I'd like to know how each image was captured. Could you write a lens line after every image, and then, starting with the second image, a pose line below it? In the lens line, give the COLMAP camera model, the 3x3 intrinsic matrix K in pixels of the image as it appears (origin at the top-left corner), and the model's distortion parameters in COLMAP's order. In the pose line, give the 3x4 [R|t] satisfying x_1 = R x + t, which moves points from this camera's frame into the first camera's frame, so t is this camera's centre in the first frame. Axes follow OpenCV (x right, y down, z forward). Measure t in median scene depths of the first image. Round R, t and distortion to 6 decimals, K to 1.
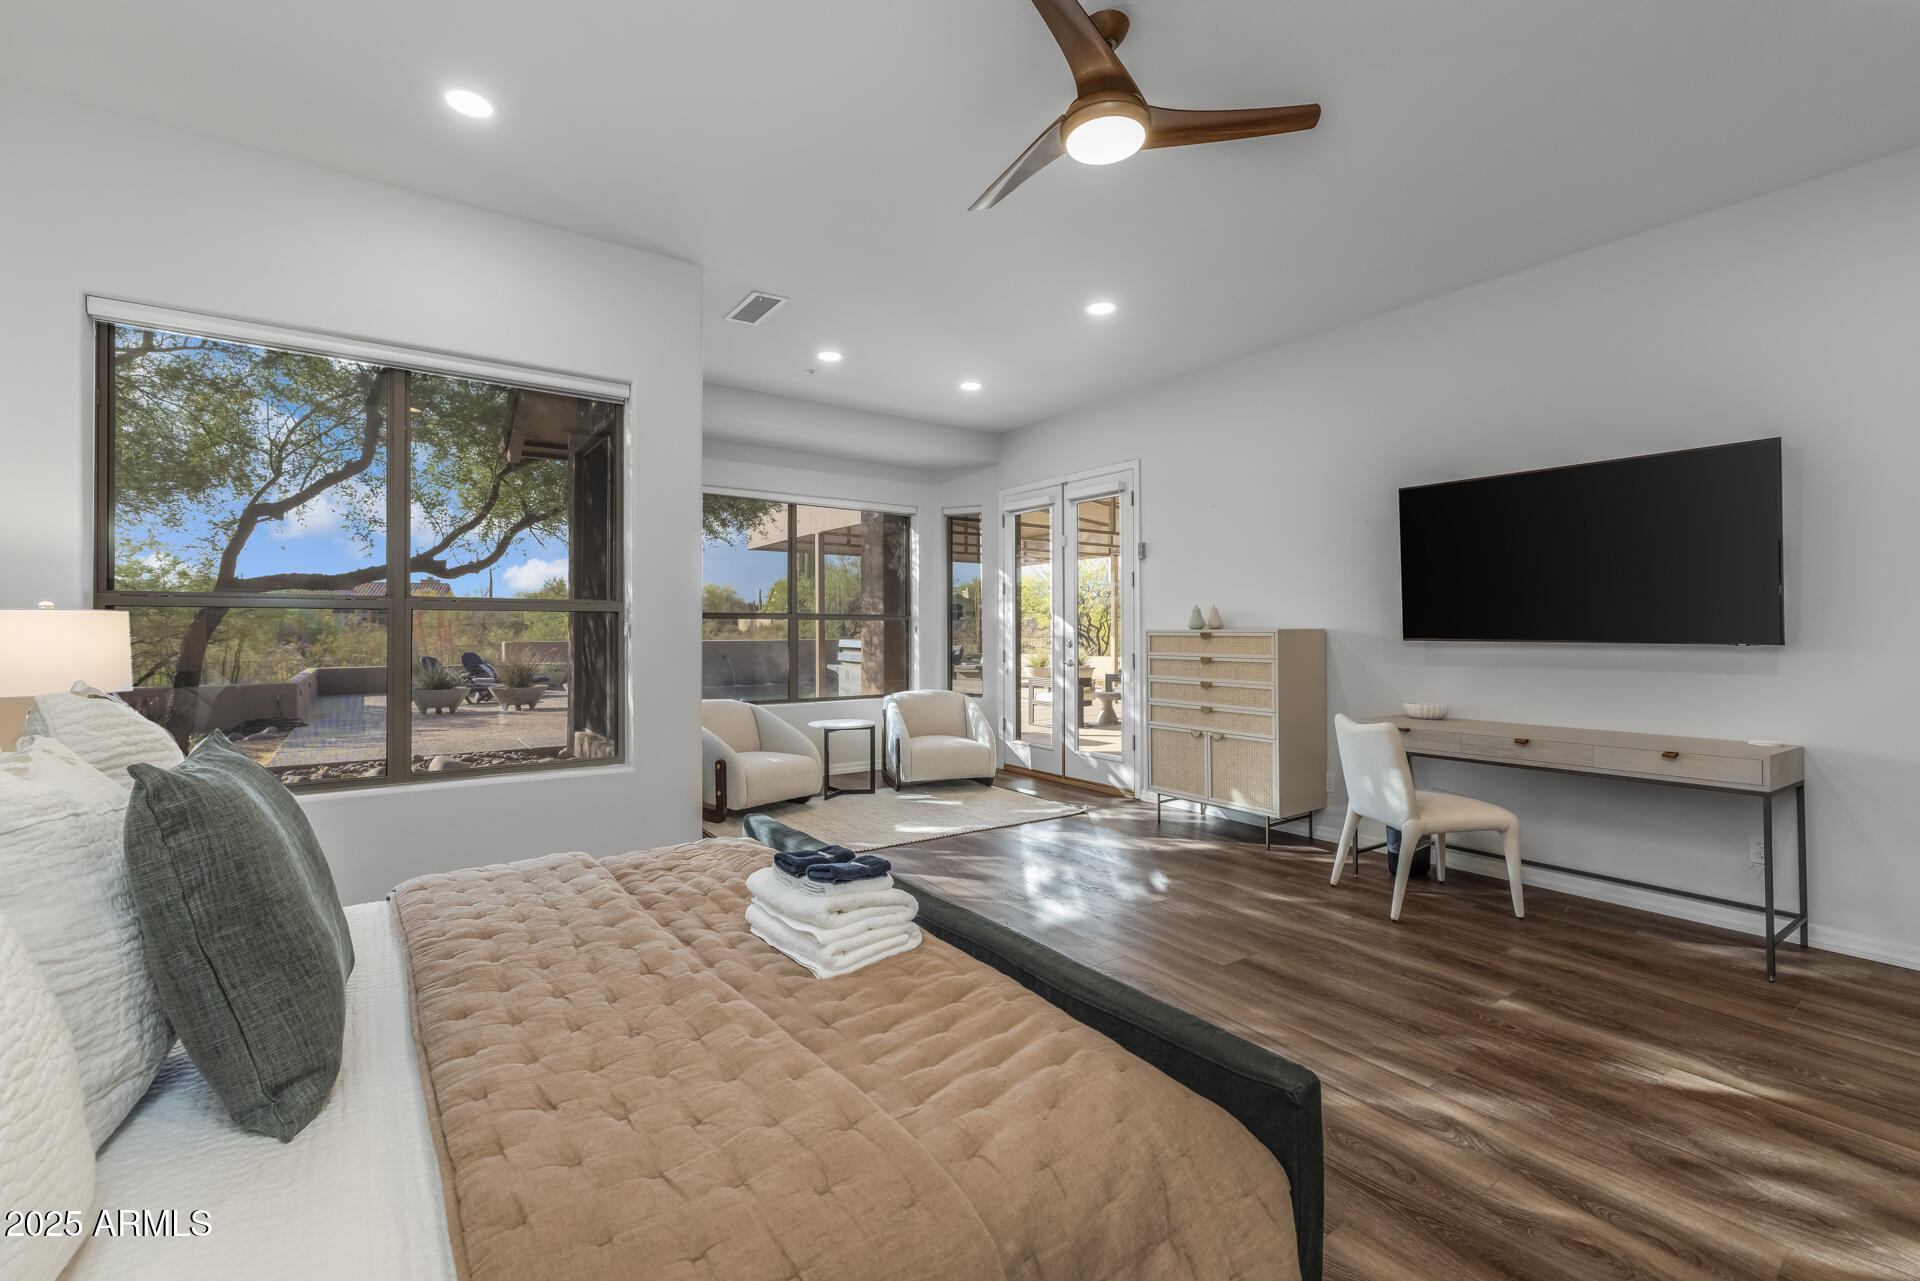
lens RADIAL K [[818.2, 0, 945.6], [0, 818.2, 620.3], [0, 0, 1]] dist [0.007804, -0.000944]
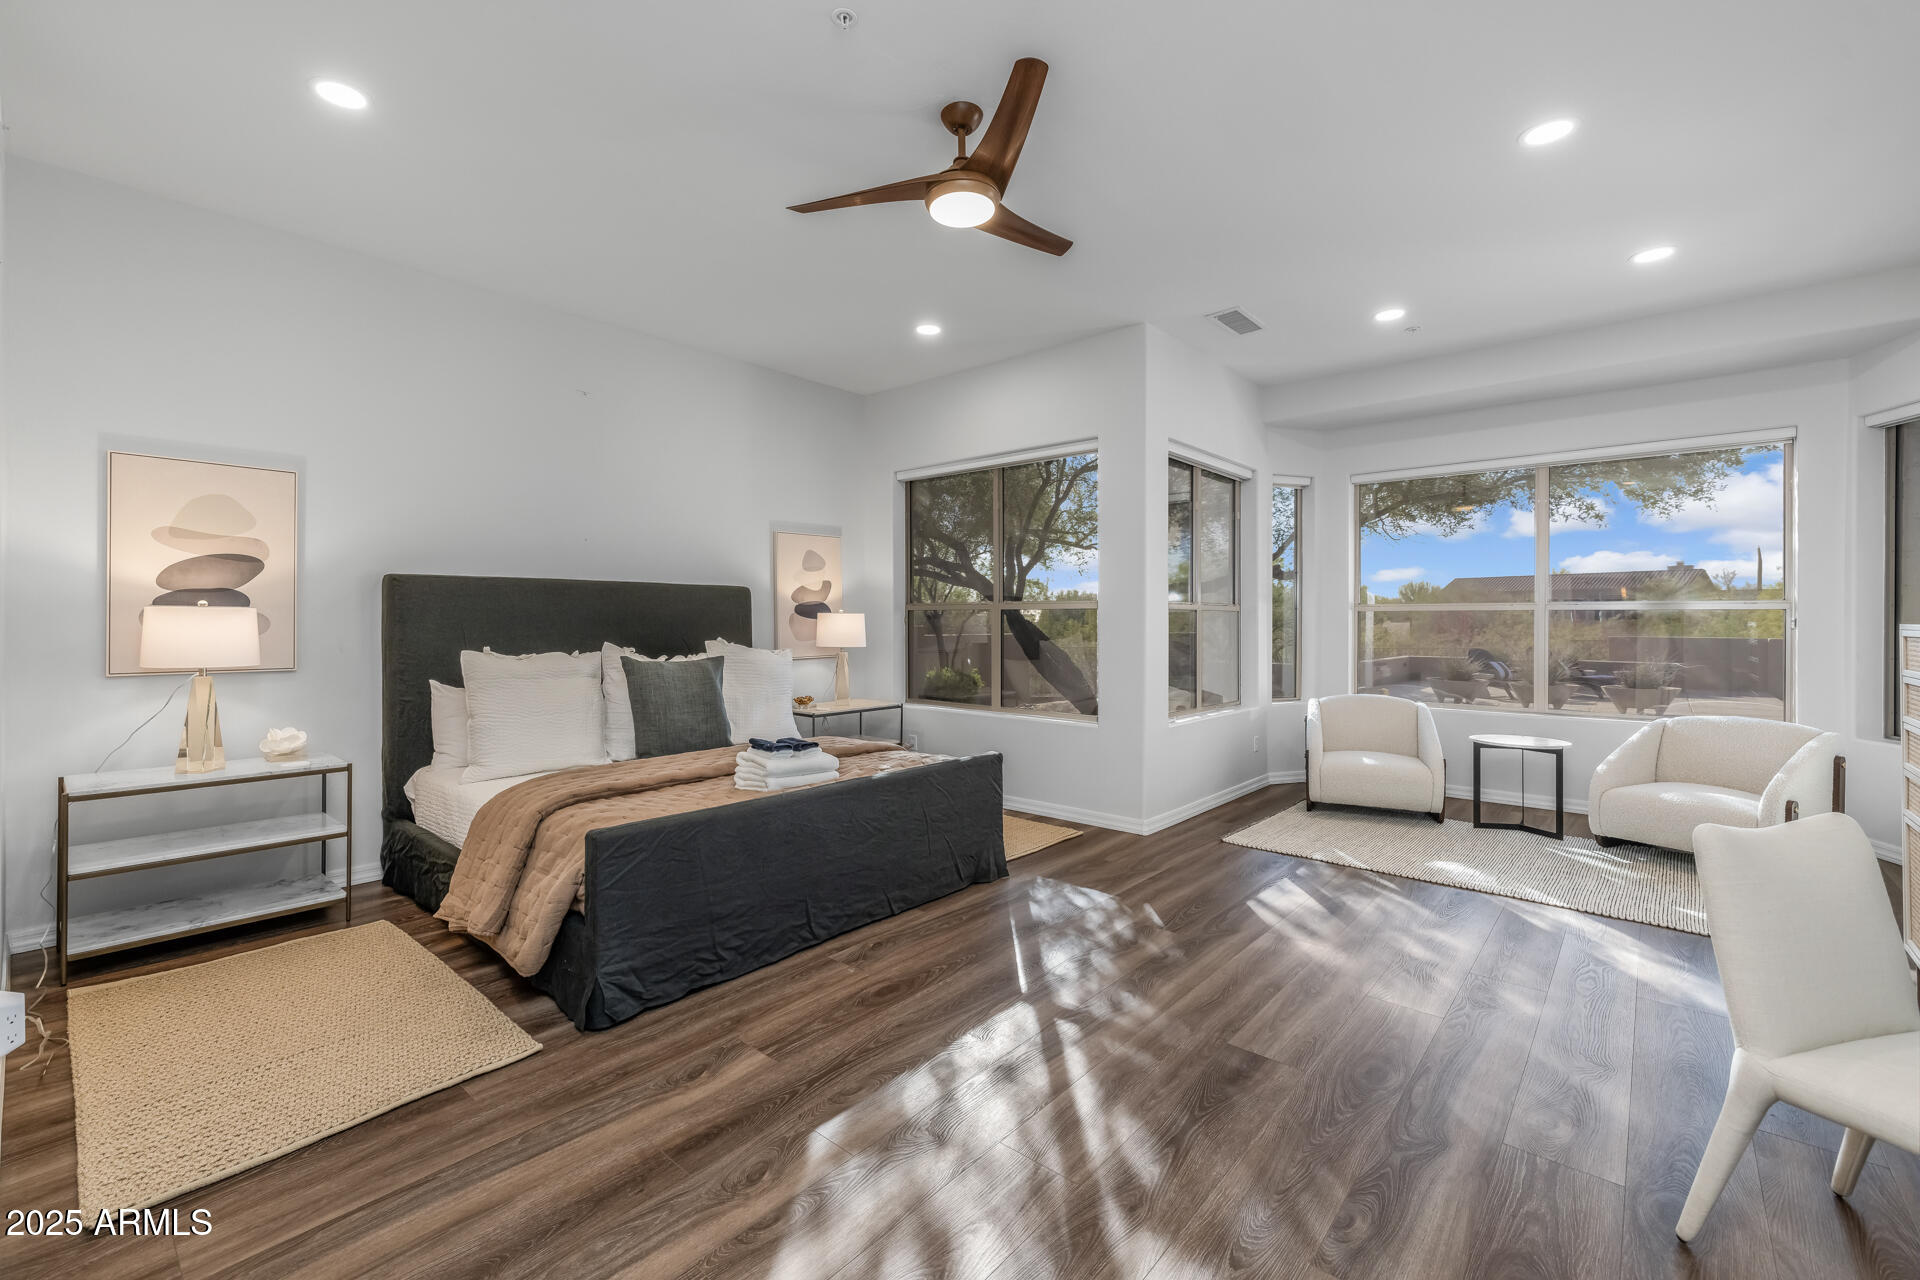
lens RADIAL K [[818.2, 0, 945.6], [0, 818.2, 619.8], [0, 0, 1]] dist [0.007804, -0.000944]
pose [[0.238205, 0.005555, -0.971199, 0.447029], [0.007297, 0.999945, 0.007509, -0.001823], [0.971188, -0.008876, 0.238151, 0.228917]]
